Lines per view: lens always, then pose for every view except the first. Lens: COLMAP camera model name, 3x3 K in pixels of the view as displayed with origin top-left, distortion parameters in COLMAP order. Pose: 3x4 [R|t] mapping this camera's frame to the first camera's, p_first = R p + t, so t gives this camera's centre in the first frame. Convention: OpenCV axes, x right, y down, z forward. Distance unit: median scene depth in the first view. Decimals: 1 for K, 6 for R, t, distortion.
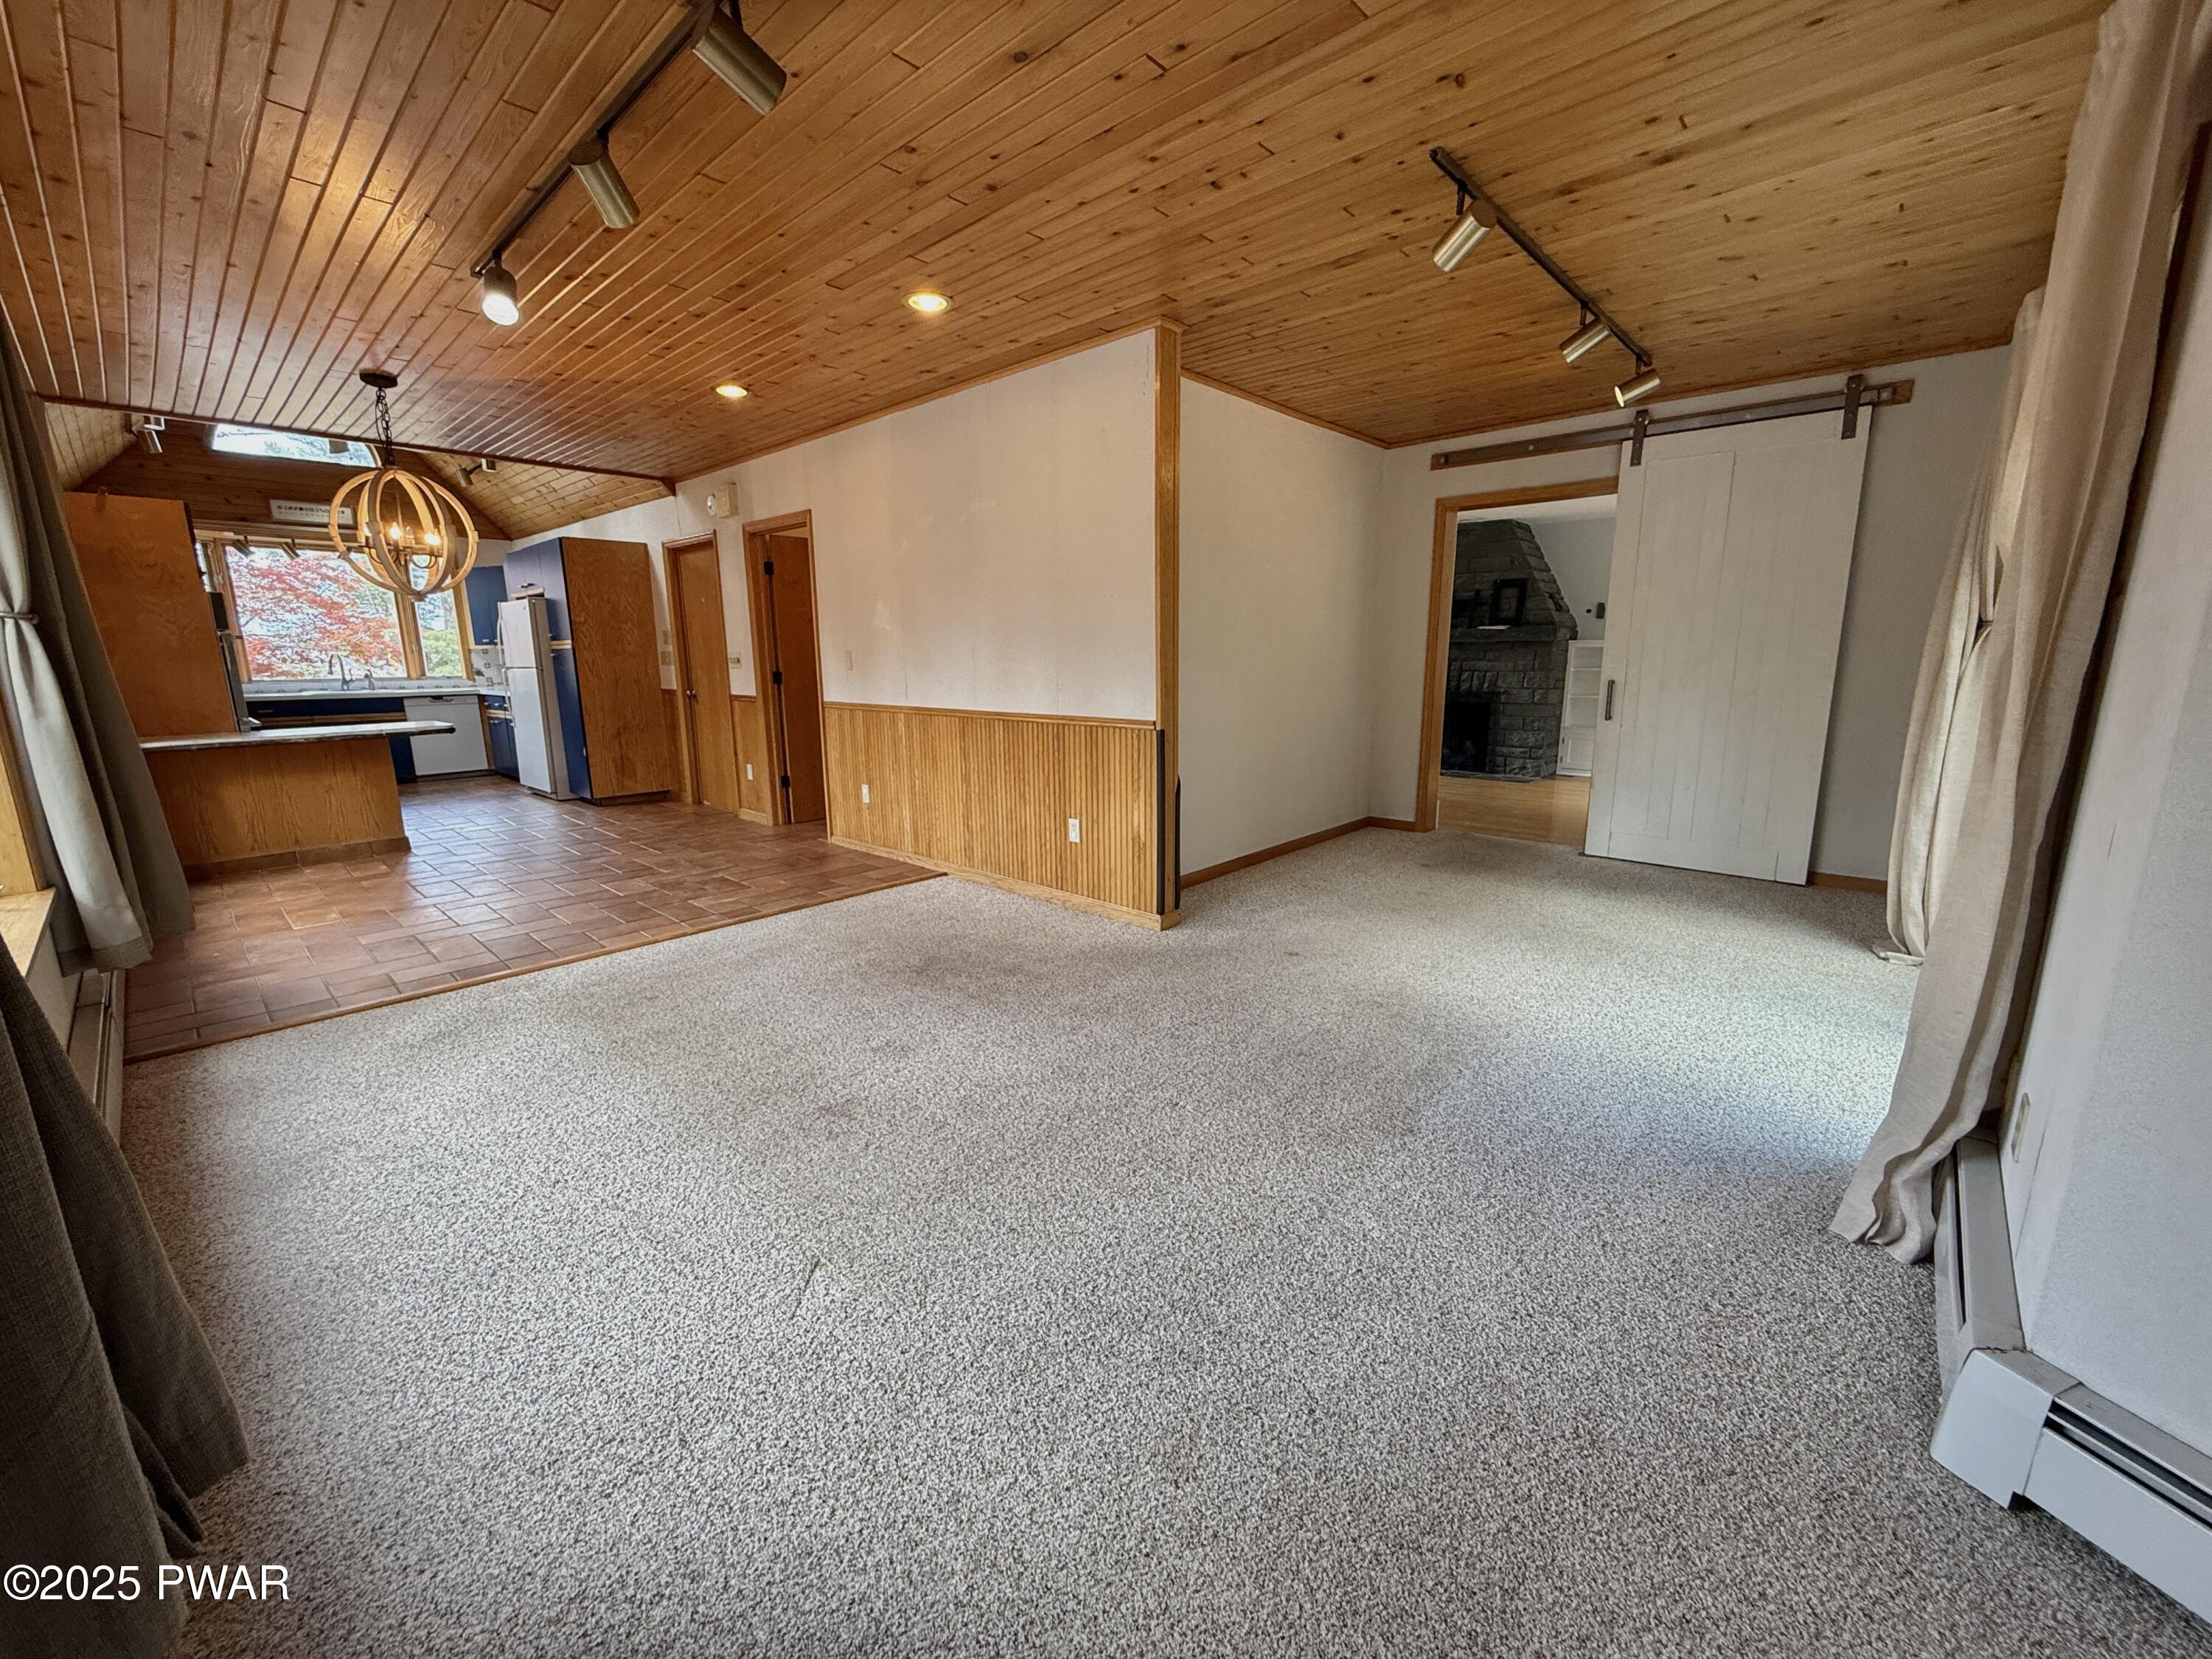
lens RADIAL K [[878.9, 0, 1102.7], [0, 878.9, 828.9], [0, 0, 1]] dist [-0.002896, 0.000570]
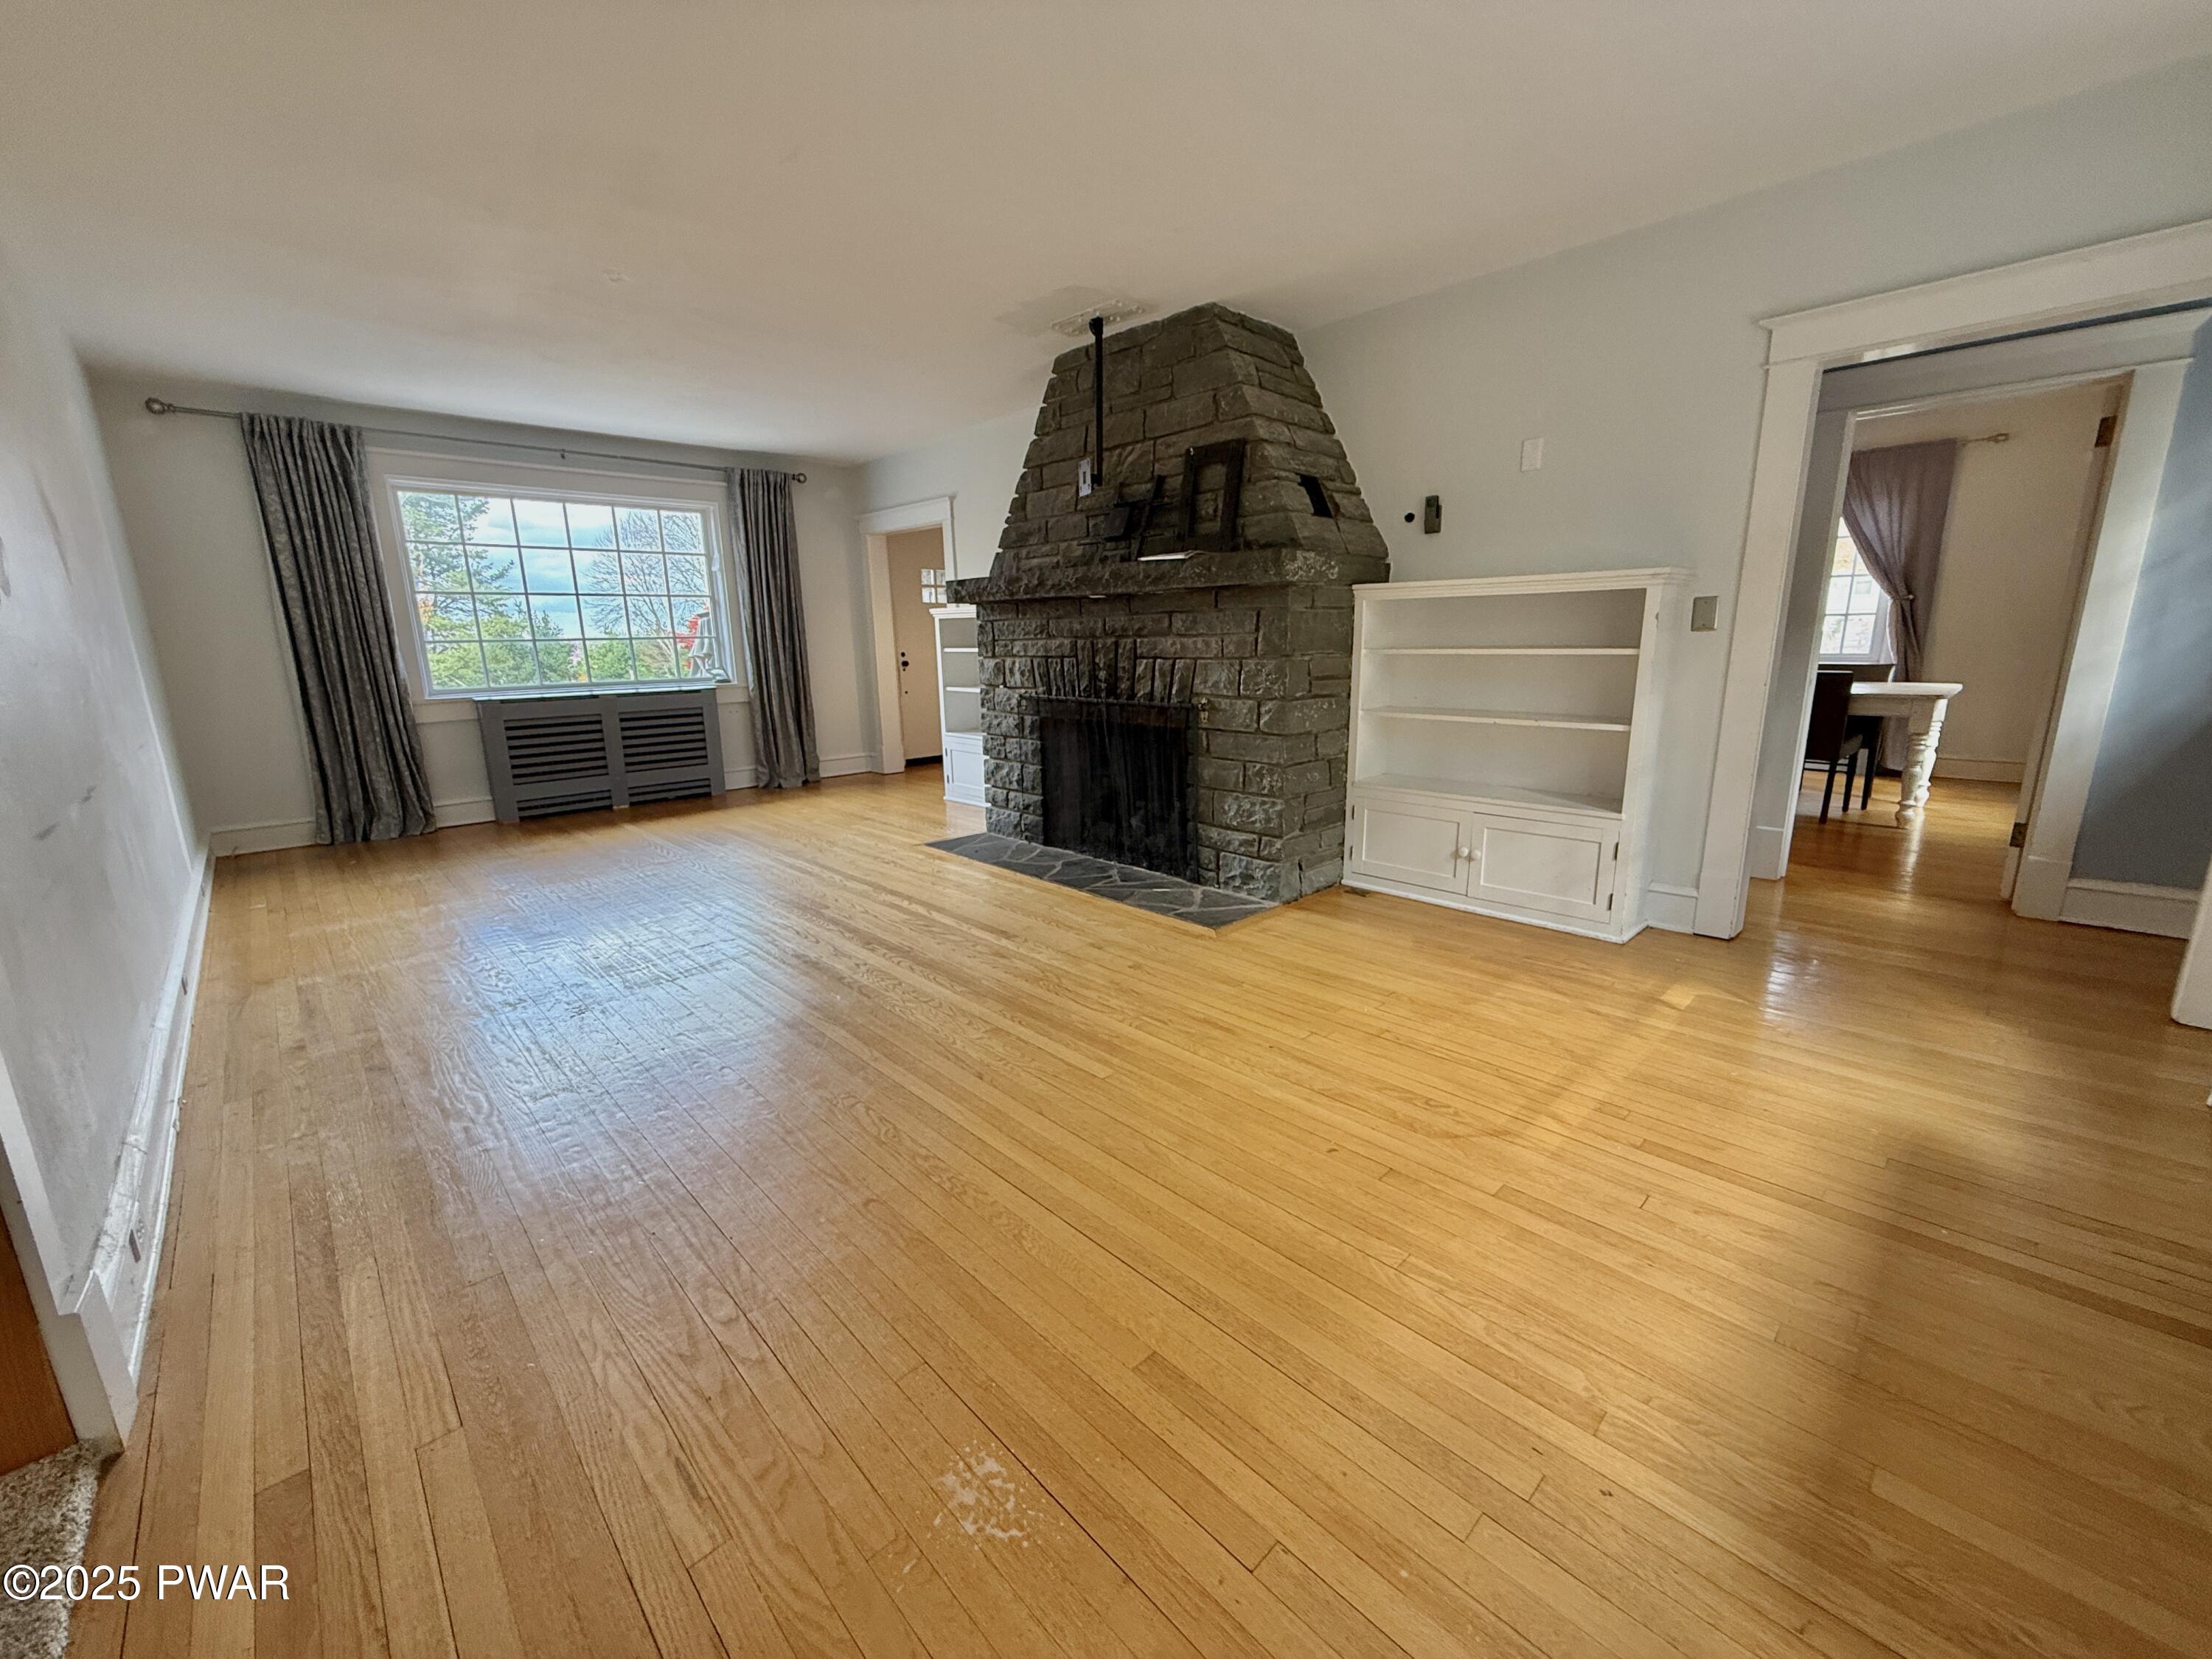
lens RADIAL K [[878.9, 0, 1097.4], [0, 878.9, 834.5], [0, 0, 1]] dist [-0.002896, 0.000570]
pose [[0.997484, 0.003147, -0.070819, 0.657368], [-0.001440, 0.999708, 0.024141, -0.153489], [0.070875, -0.023978, 0.997197, 0.838865]]
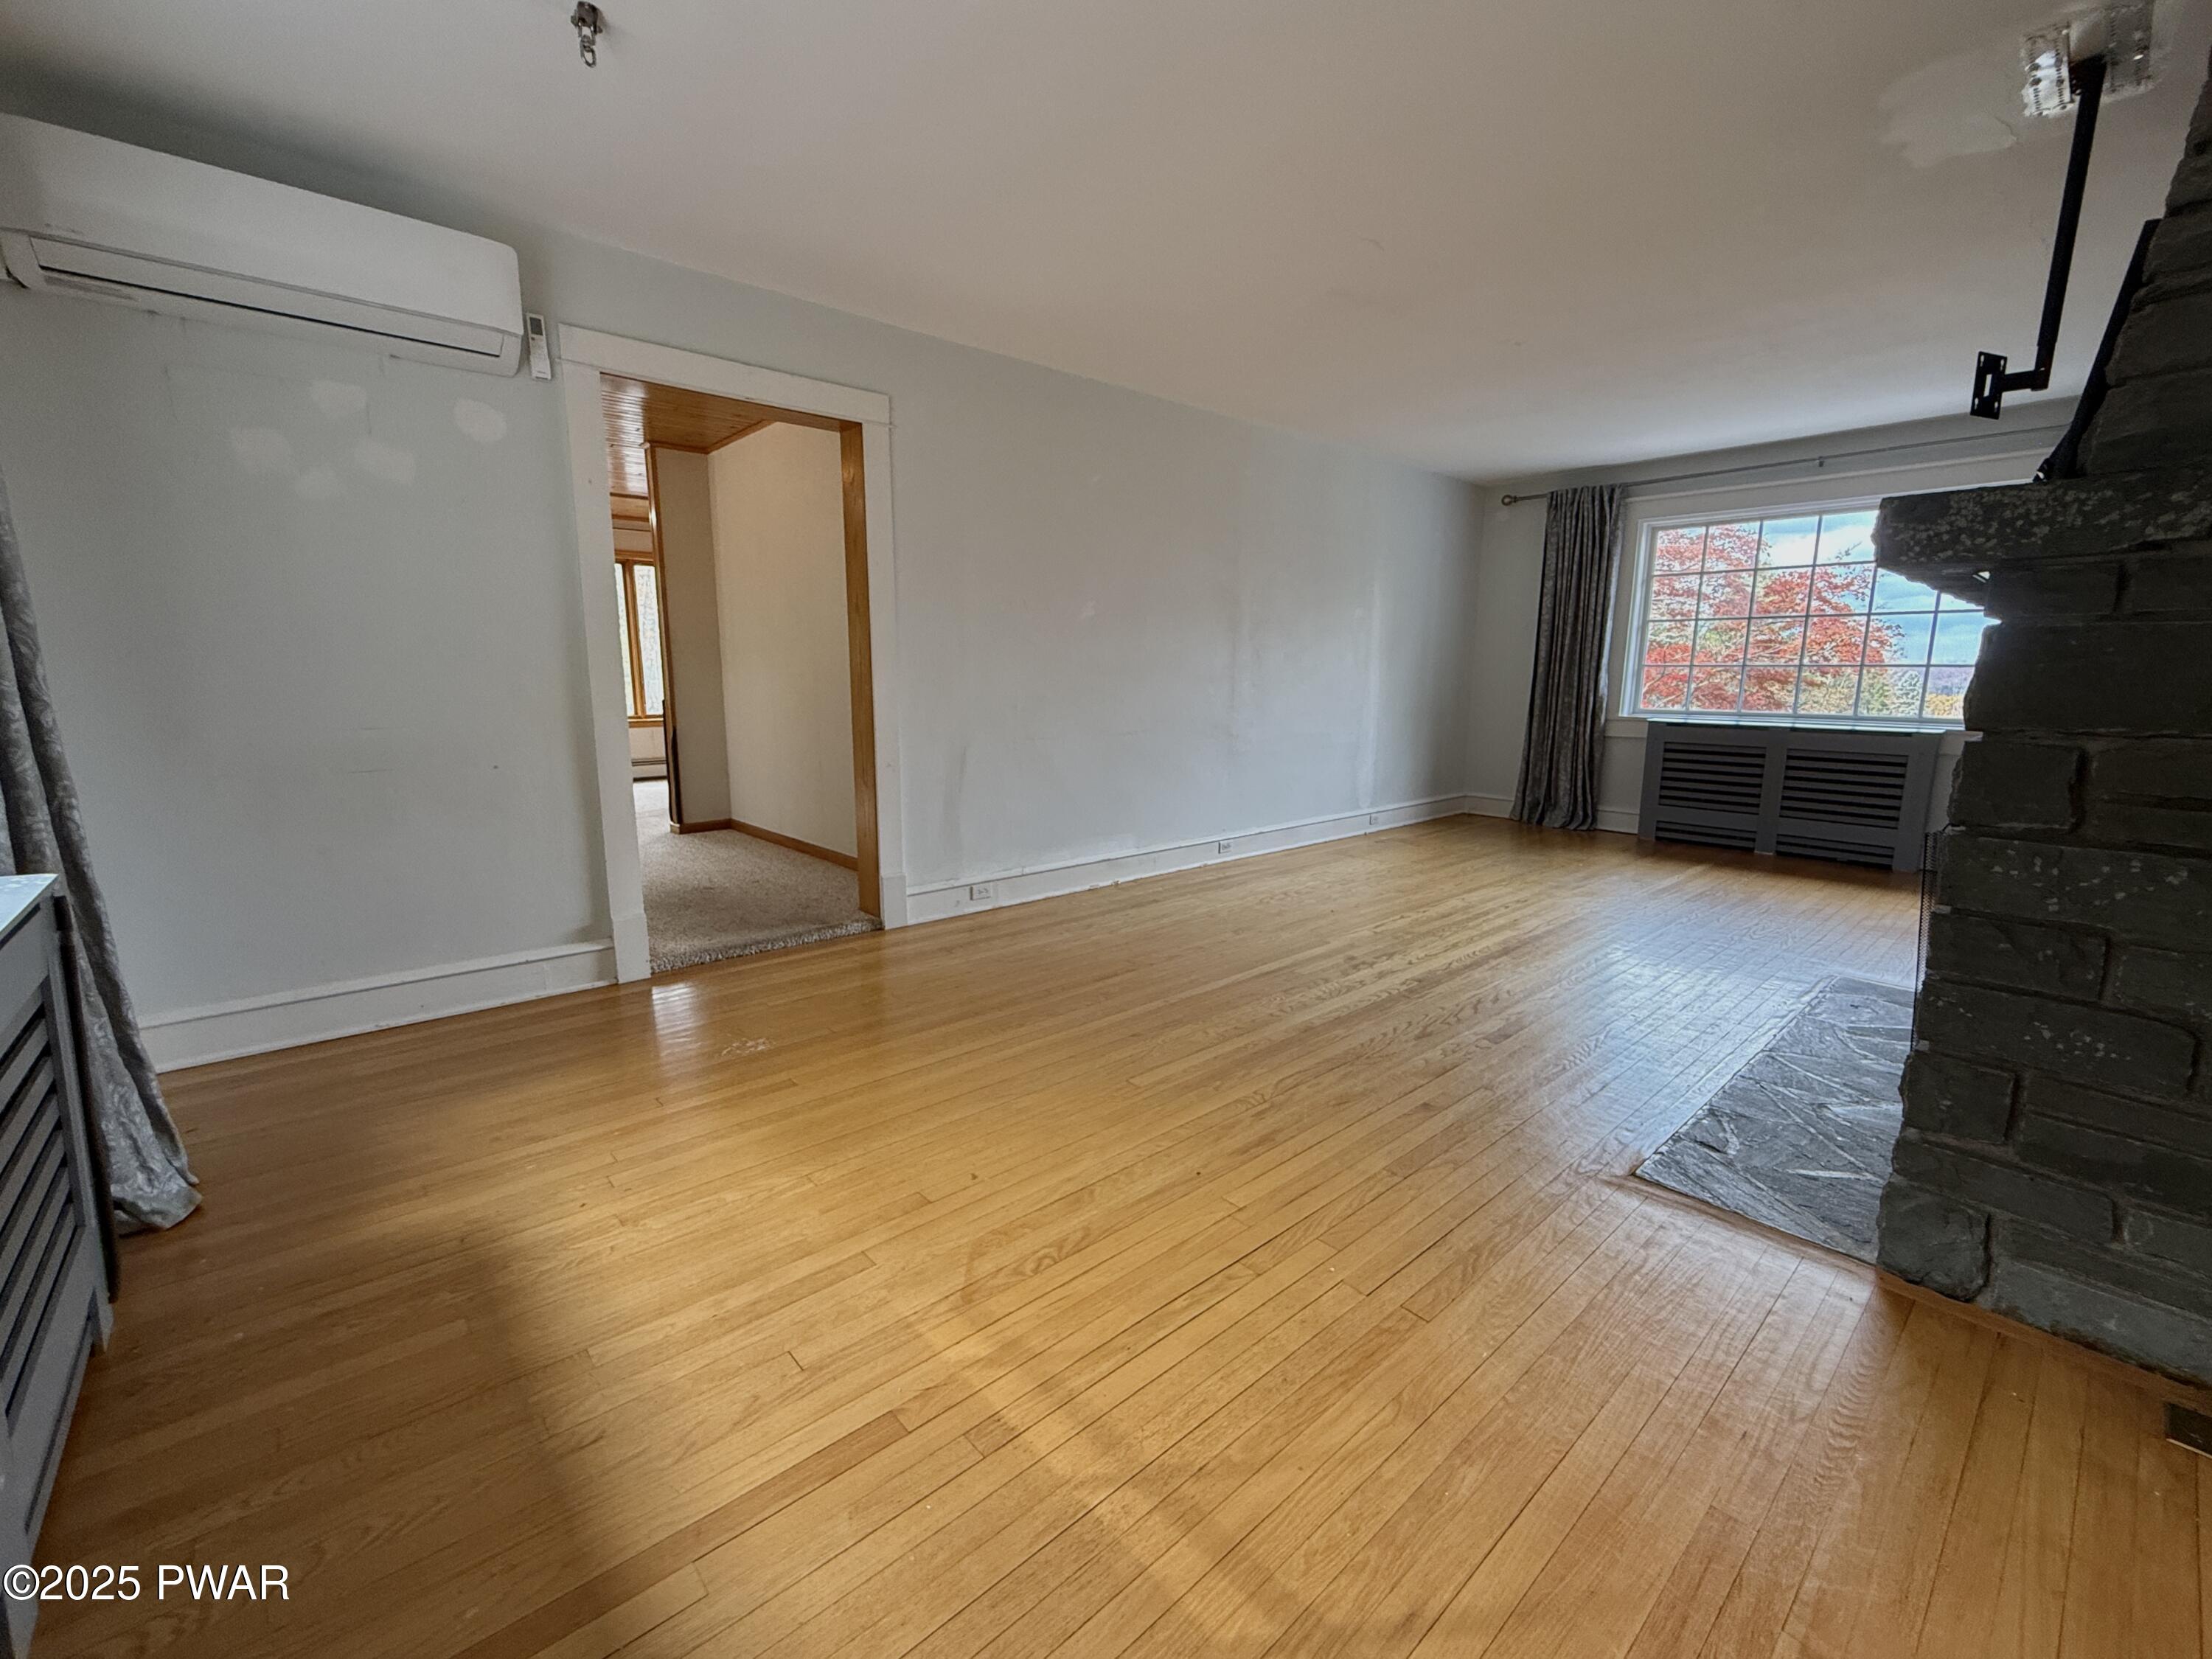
lens RADIAL K [[923.0, 0, 1097.2], [0, 923.0, 832.6], [0, 0, 1]] dist [0.000085, 0.000620]
pose [[-0.108084, 0.180277, -0.977659, 1.056503], [-0.201788, 0.958971, 0.199140, -0.235890], [0.973447, 0.218804, -0.067271, 1.230737]]
